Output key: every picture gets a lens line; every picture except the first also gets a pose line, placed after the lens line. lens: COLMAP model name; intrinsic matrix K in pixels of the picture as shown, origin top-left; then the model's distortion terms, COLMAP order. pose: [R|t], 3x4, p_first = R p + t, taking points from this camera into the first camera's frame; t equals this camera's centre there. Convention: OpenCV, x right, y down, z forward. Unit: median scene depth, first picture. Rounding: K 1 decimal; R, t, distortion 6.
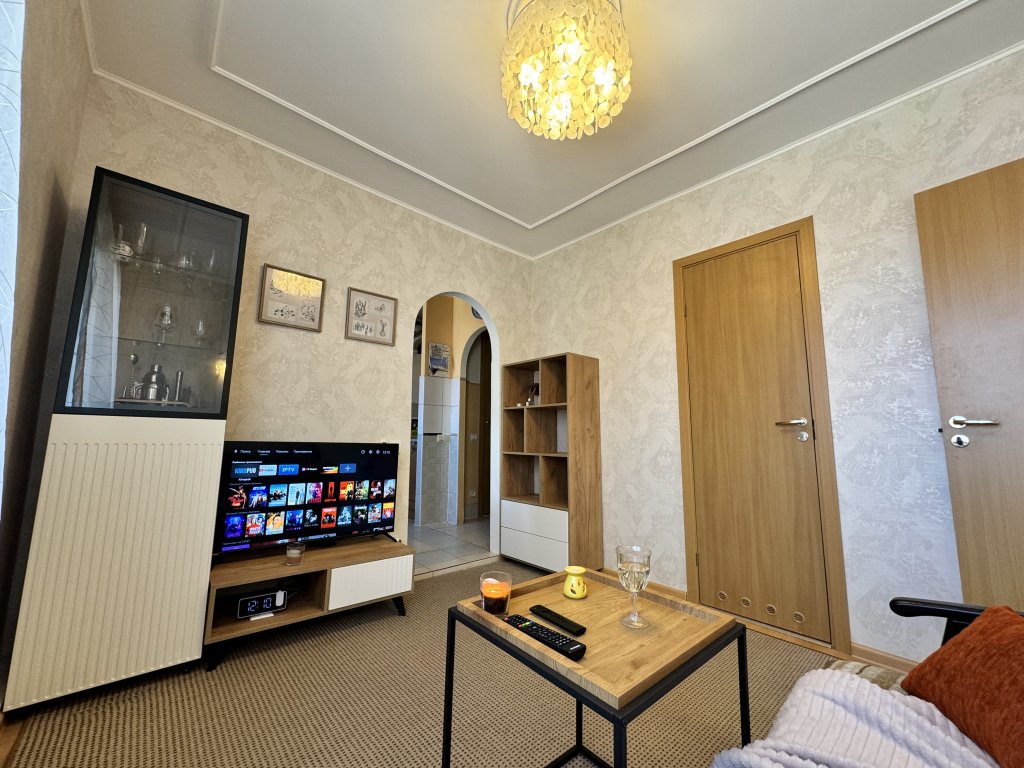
lens RADIAL K [[407.4, 0, 508.0], [0, 407.4, 384.4], [0, 0, 1]] dist [-0.002882, 0.000198]
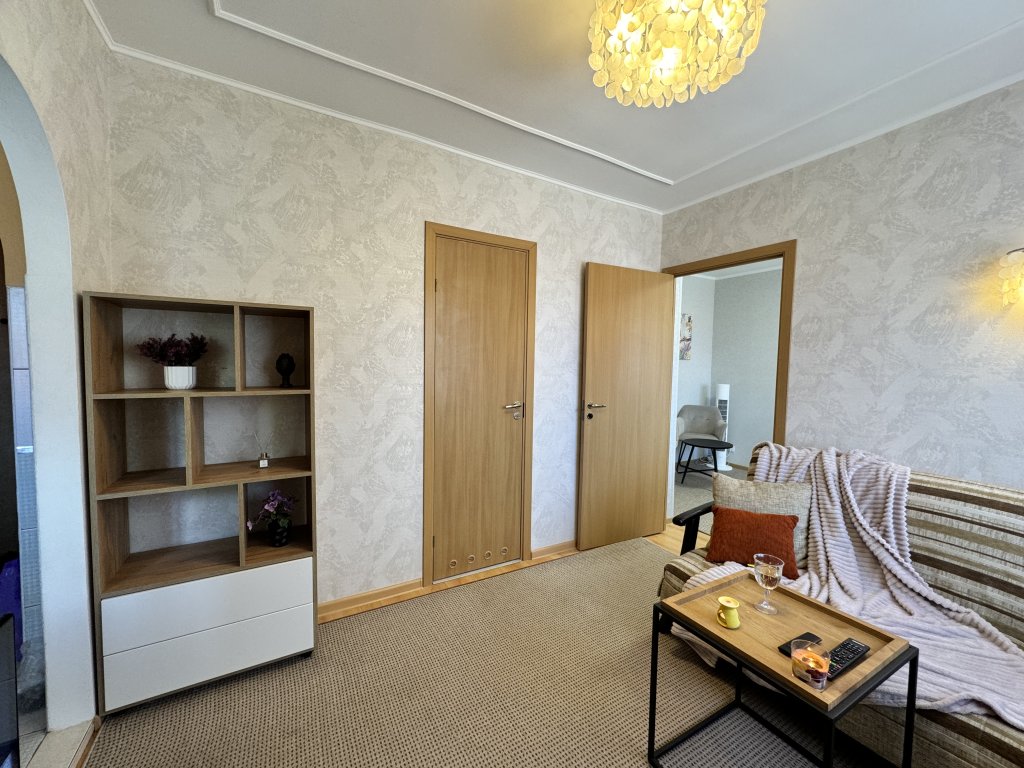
lens RADIAL K [[407.4, 0, 505.0], [0, 407.4, 380.7], [0, 0, 1]] dist [-0.002882, 0.000198]
pose [[0.193333, -0.054174, 0.979636, -0.446317], [-0.136542, 0.987272, 0.081543, -0.067033], [-0.971585, -0.149527, 0.183476, 0.666446]]
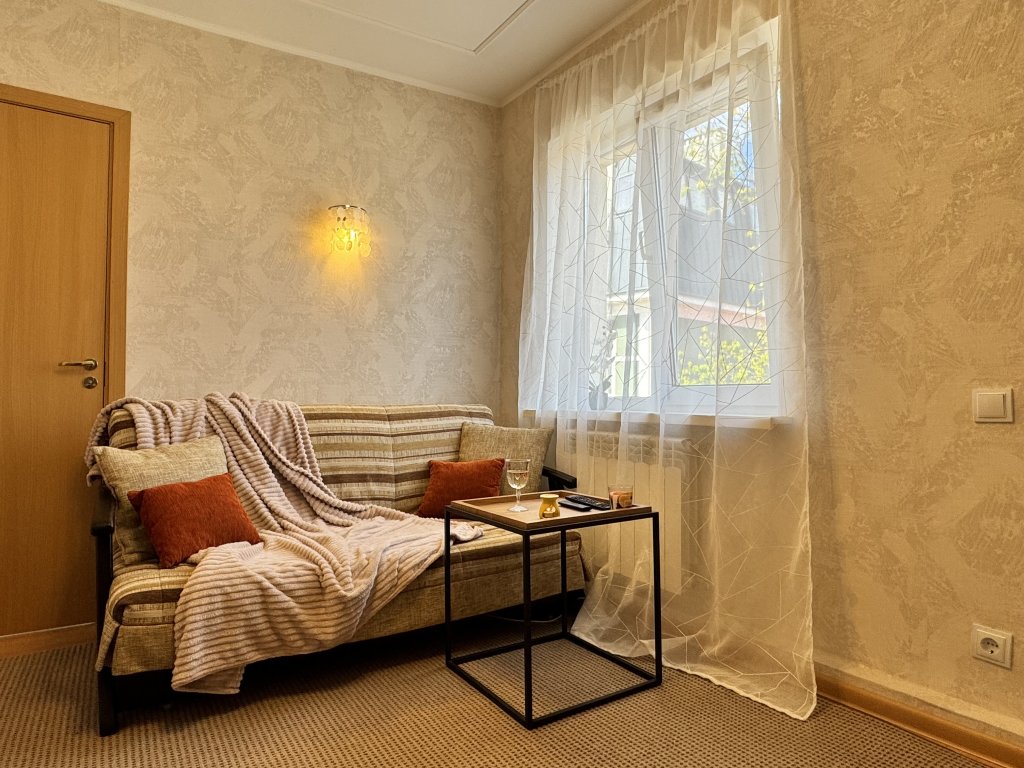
lens RADIAL K [[633.7, 0, 507.2], [0, 633.7, 393.5], [0, 0, 1]] dist [0.000934, -0.005102]
pose [[-0.988978, -0.018363, 0.146917, -0.135045], [-0.038350, 0.990186, -0.134392, 0.166912], [-0.143007, -0.138545, -0.979977, 1.098795]]
